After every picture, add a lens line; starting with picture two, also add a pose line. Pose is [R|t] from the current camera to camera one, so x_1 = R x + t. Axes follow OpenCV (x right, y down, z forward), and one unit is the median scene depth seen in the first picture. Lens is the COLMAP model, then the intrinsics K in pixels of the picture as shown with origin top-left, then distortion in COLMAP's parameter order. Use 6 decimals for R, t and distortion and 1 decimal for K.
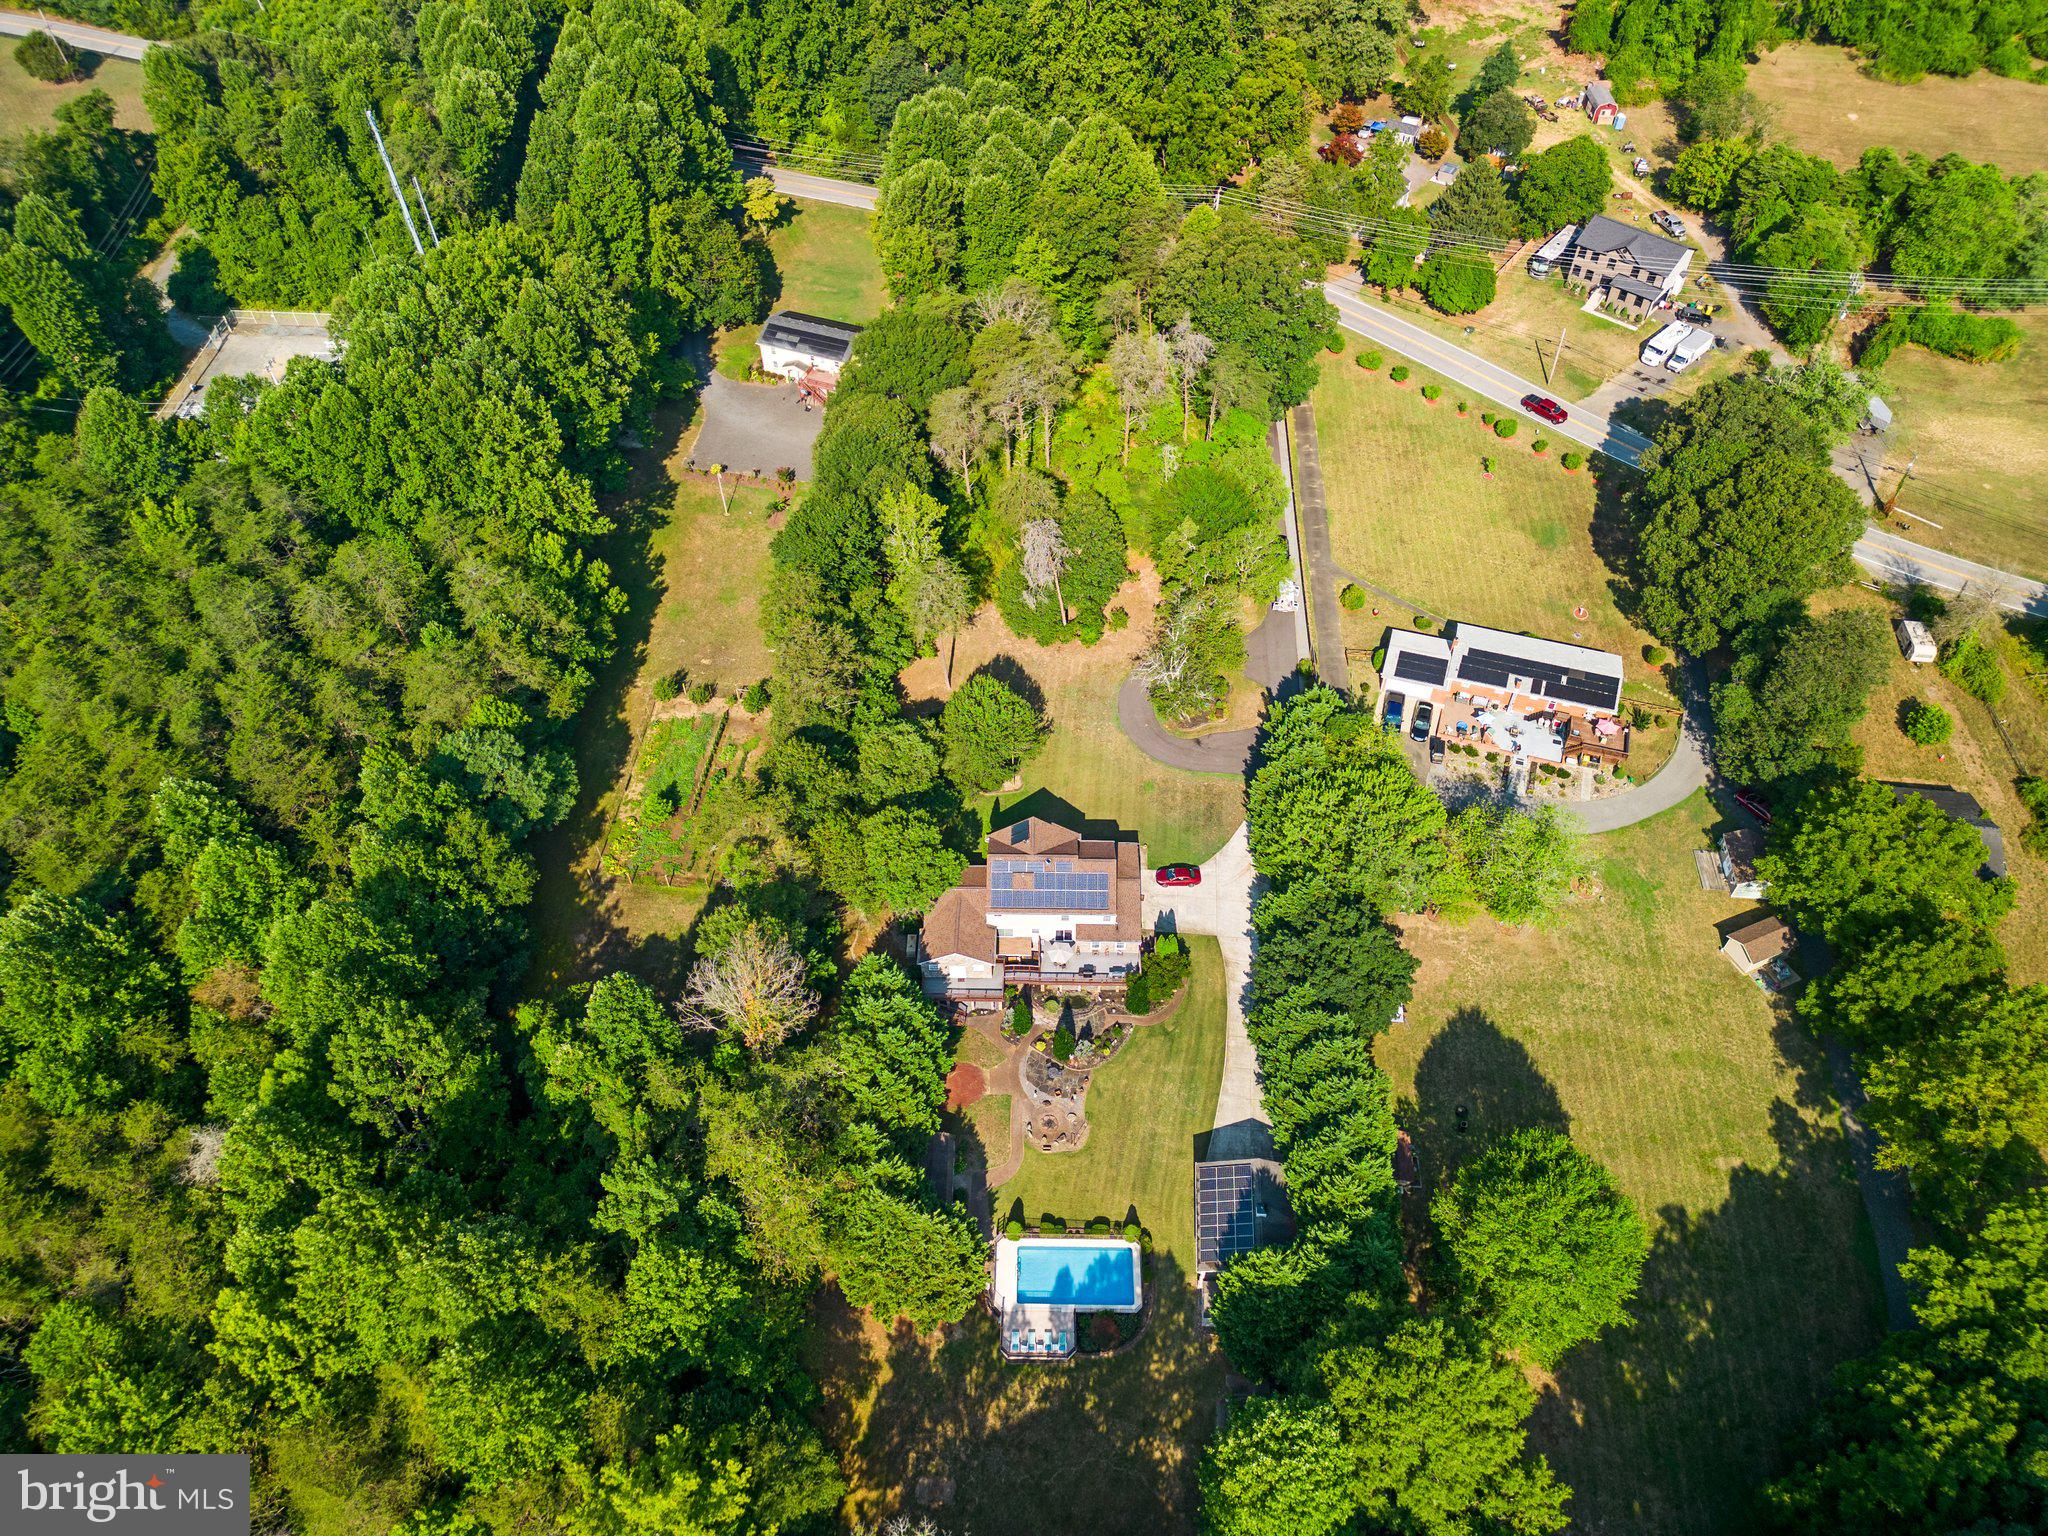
lens RADIAL K [[1438.9, 0, 1025.3], [0, 1438.9, 762.3], [0, 0, 1]] dist [0.070190, -0.065198]
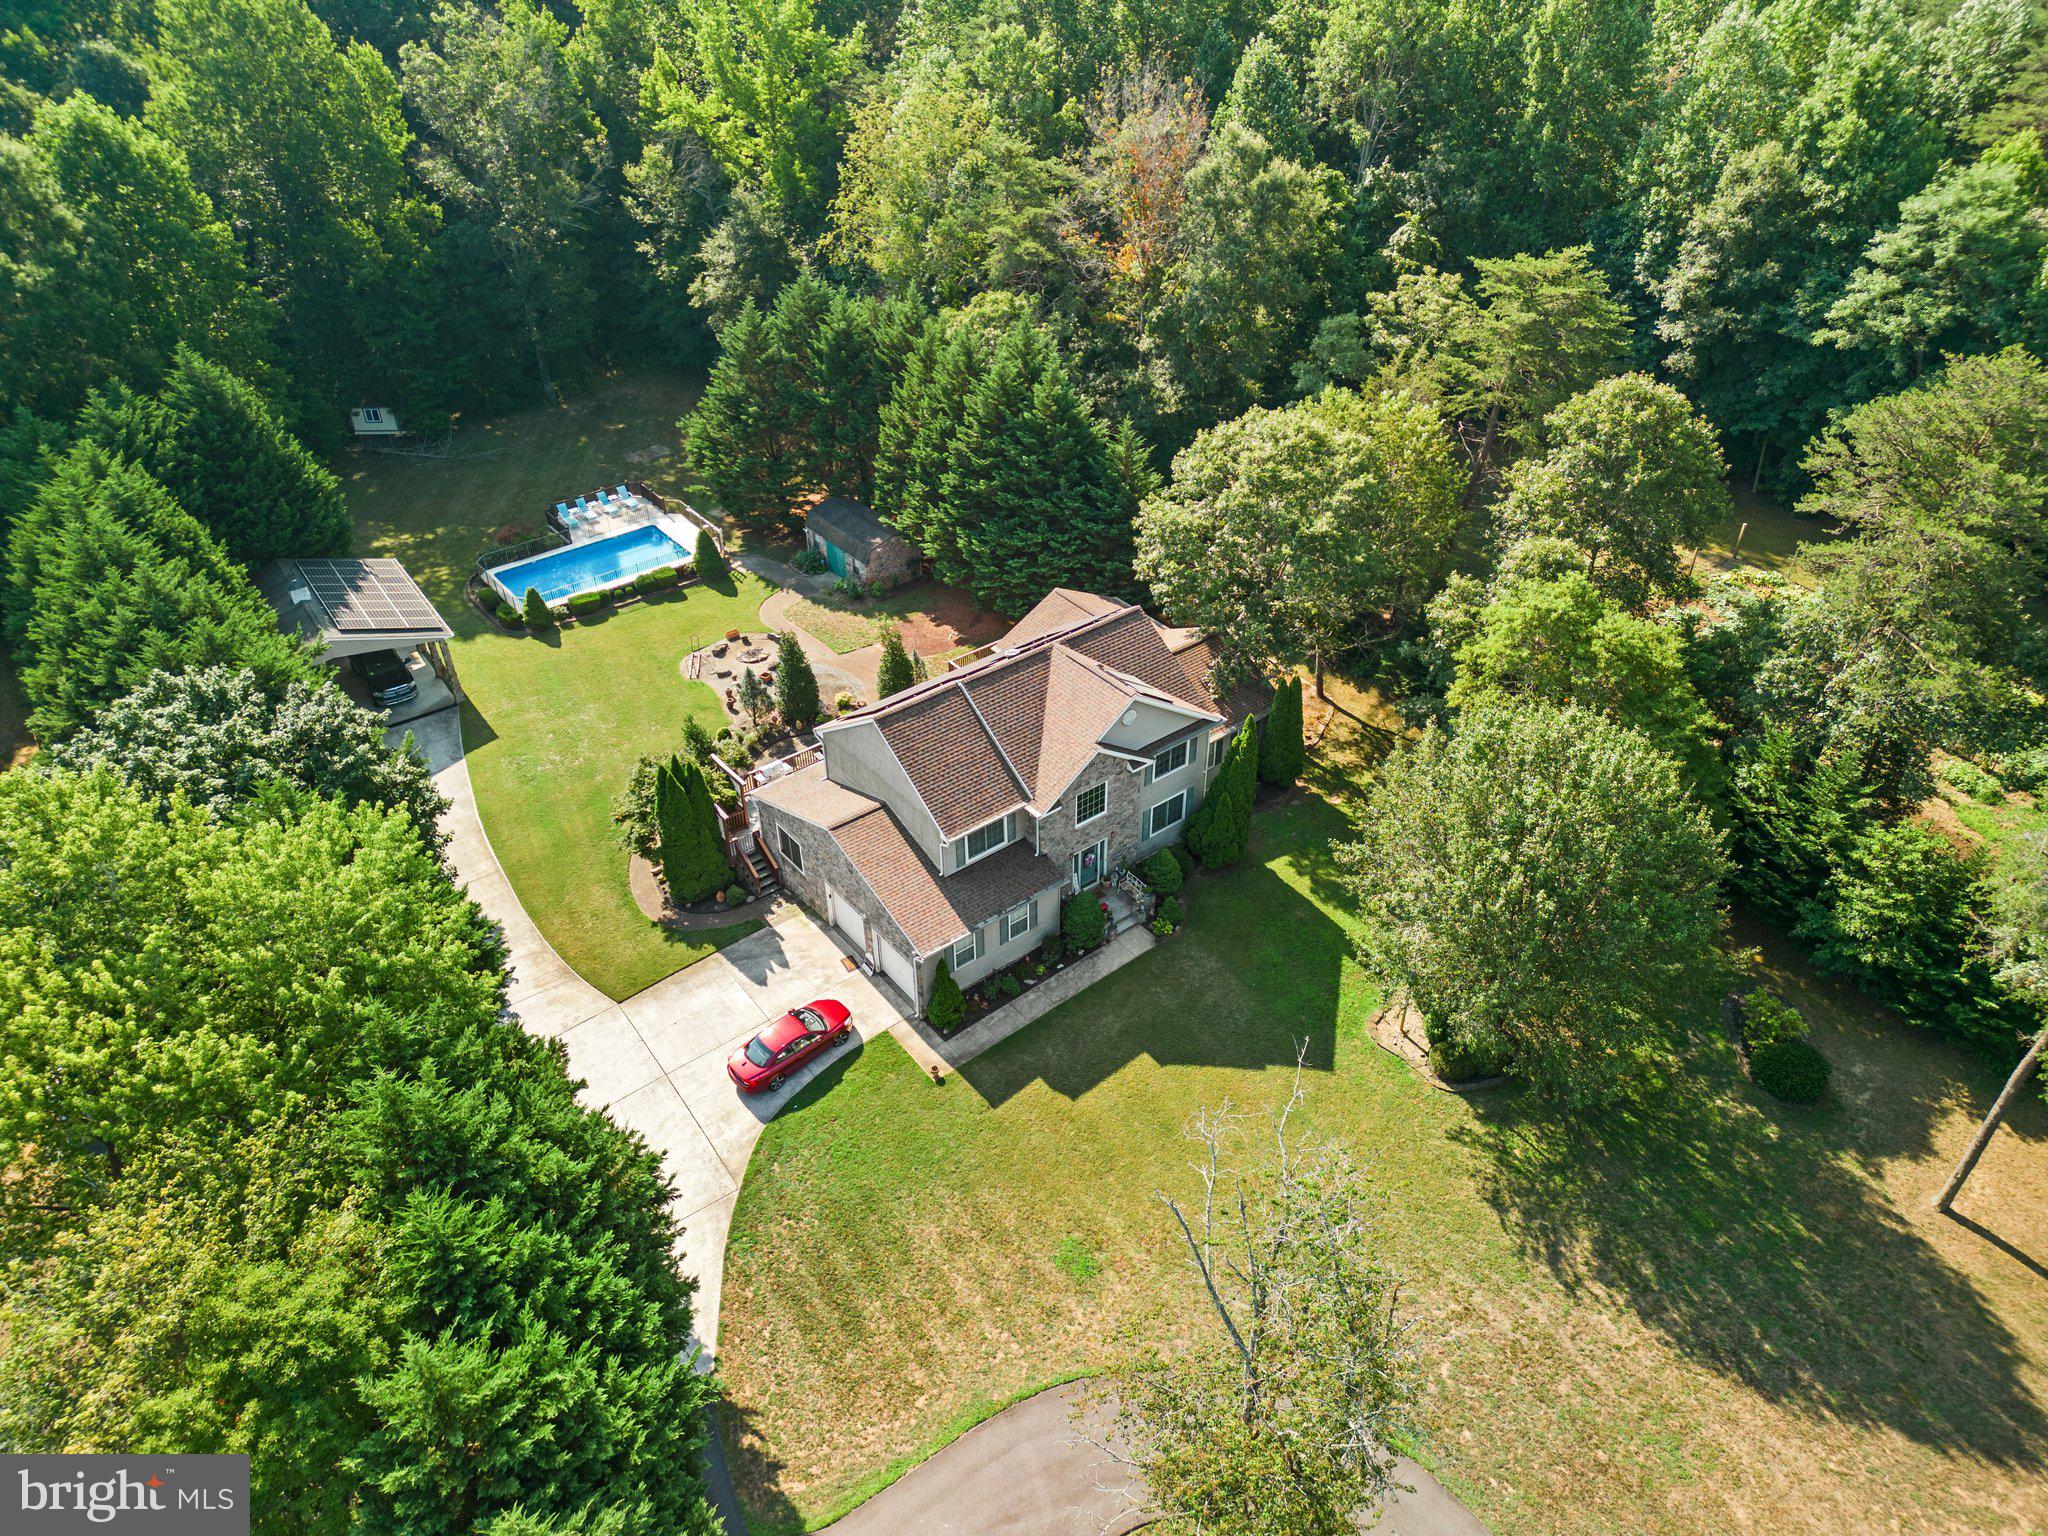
lens RADIAL K [[1438.9, 0, 1040.8], [0, 1438.9, 765.8], [0, 0, 1]] dist [0.070190, -0.065198]
pose [[-0.770254, 0.388467, -0.505769, 0.209487], [-0.475209, 0.179282, 0.861414, -0.254768], [0.425306, 0.903854, 0.046511, 0.958310]]
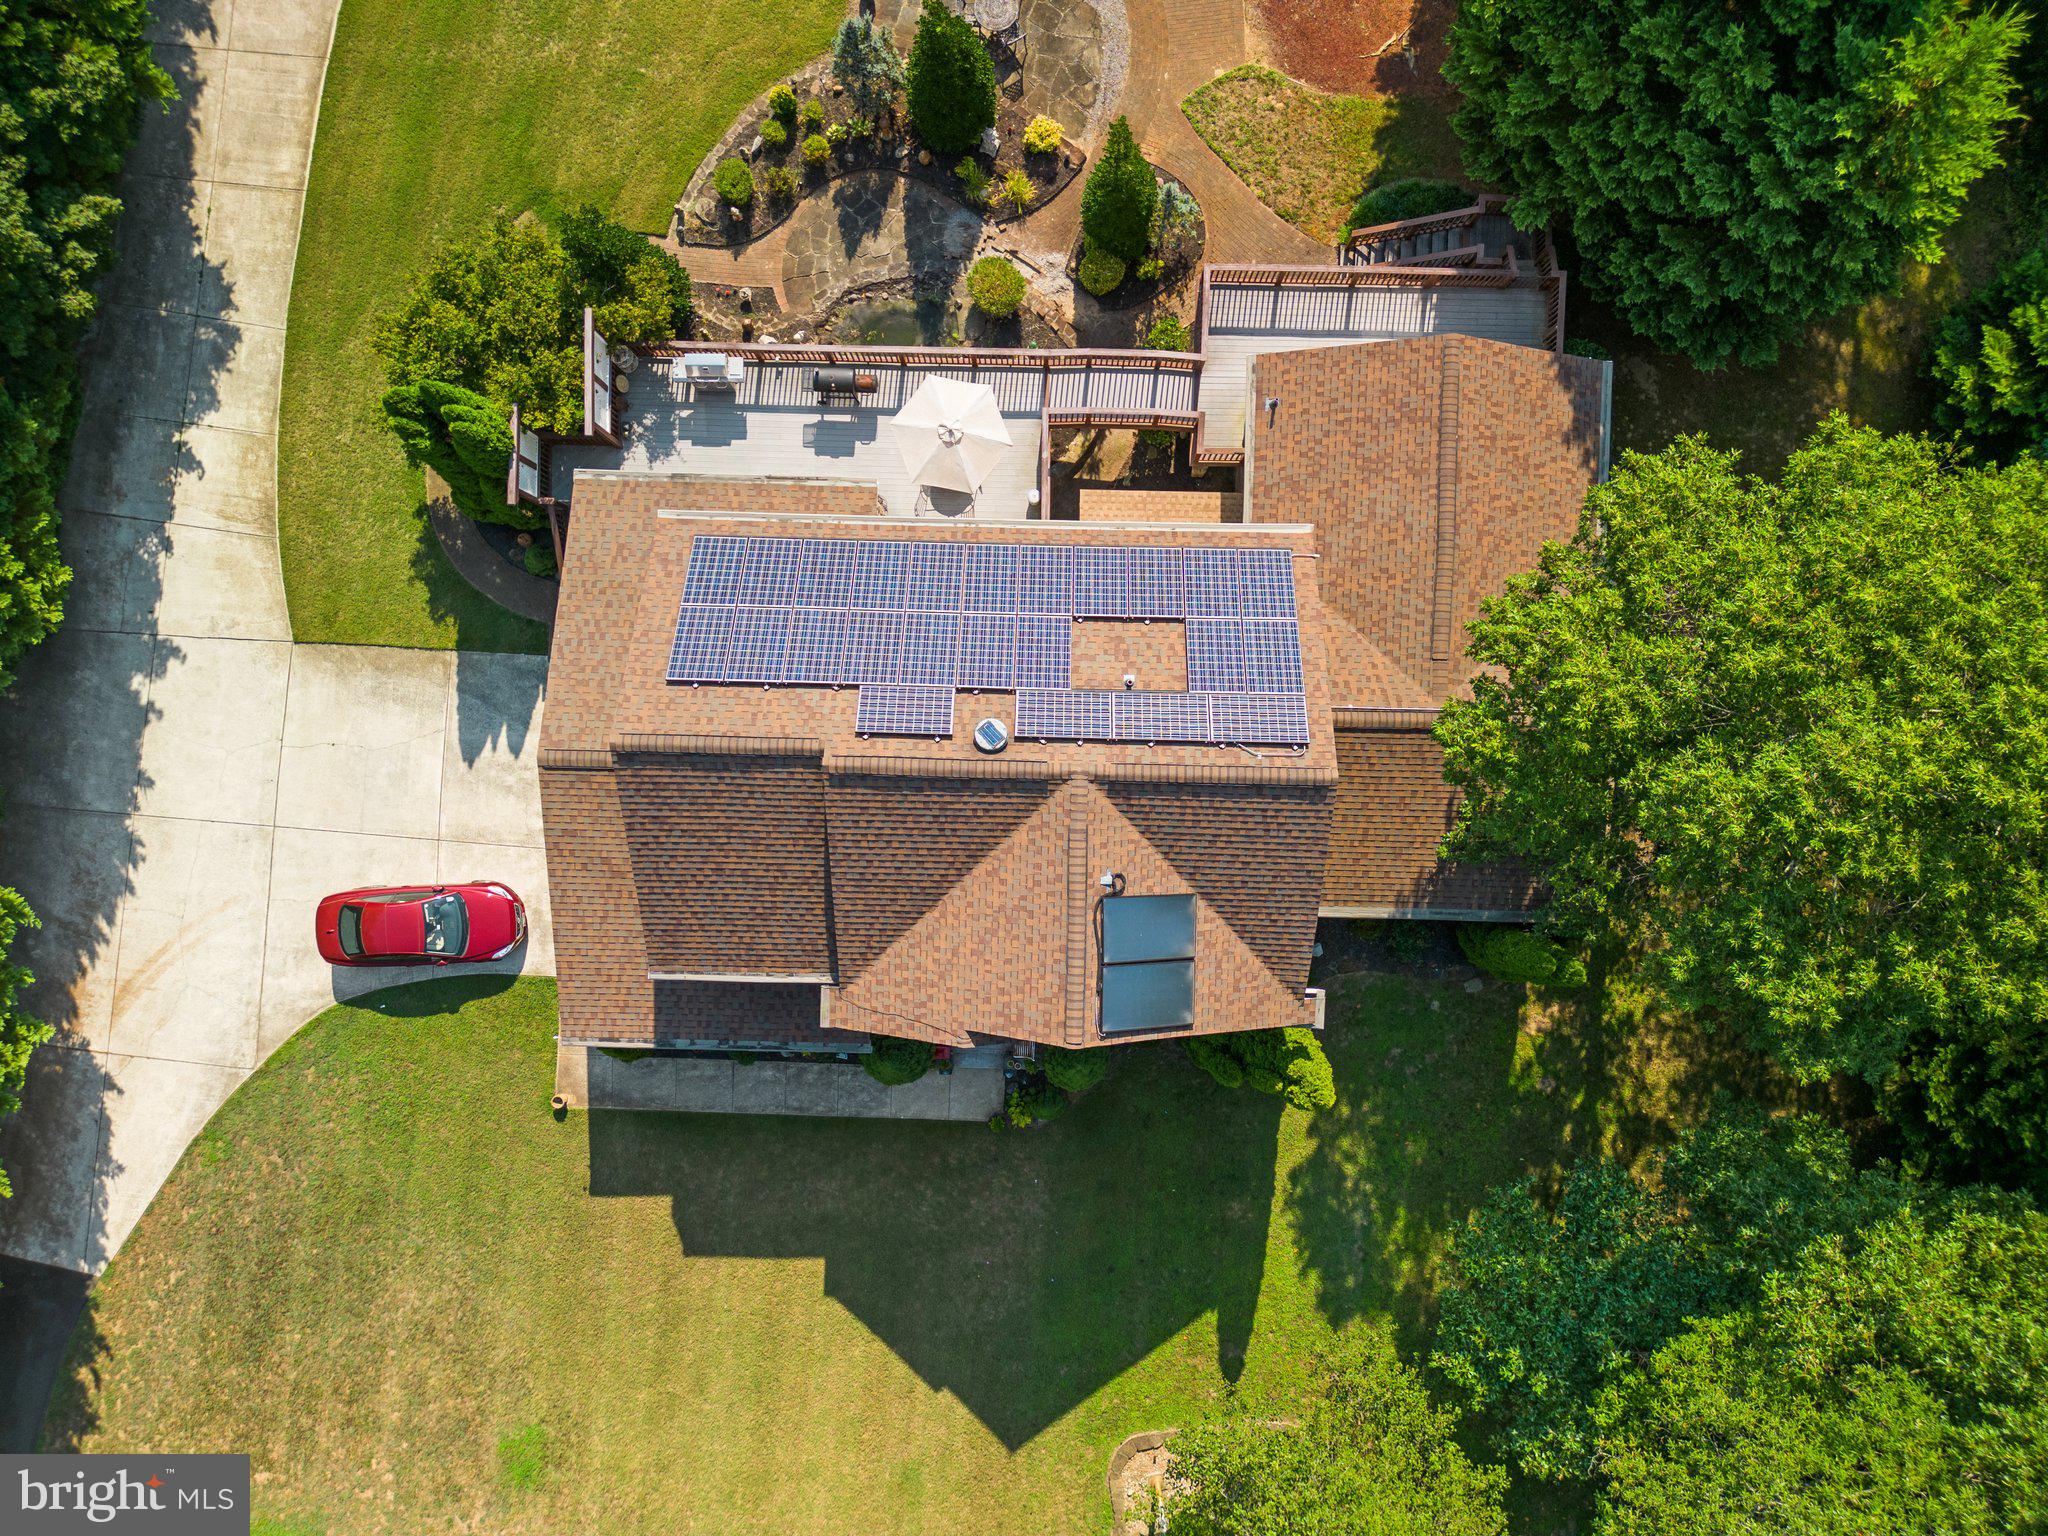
lens RADIAL K [[1438.9, 0, 1020.1], [0, 1438.9, 772.5], [0, 0, 1]] dist [0.070190, -0.065198]
pose [[-0.999722, -0.005478, 0.022912, 0.007808], [0.018952, -0.764700, 0.644108, -0.046921], [0.013992, 0.644364, 0.764591, 0.819606]]
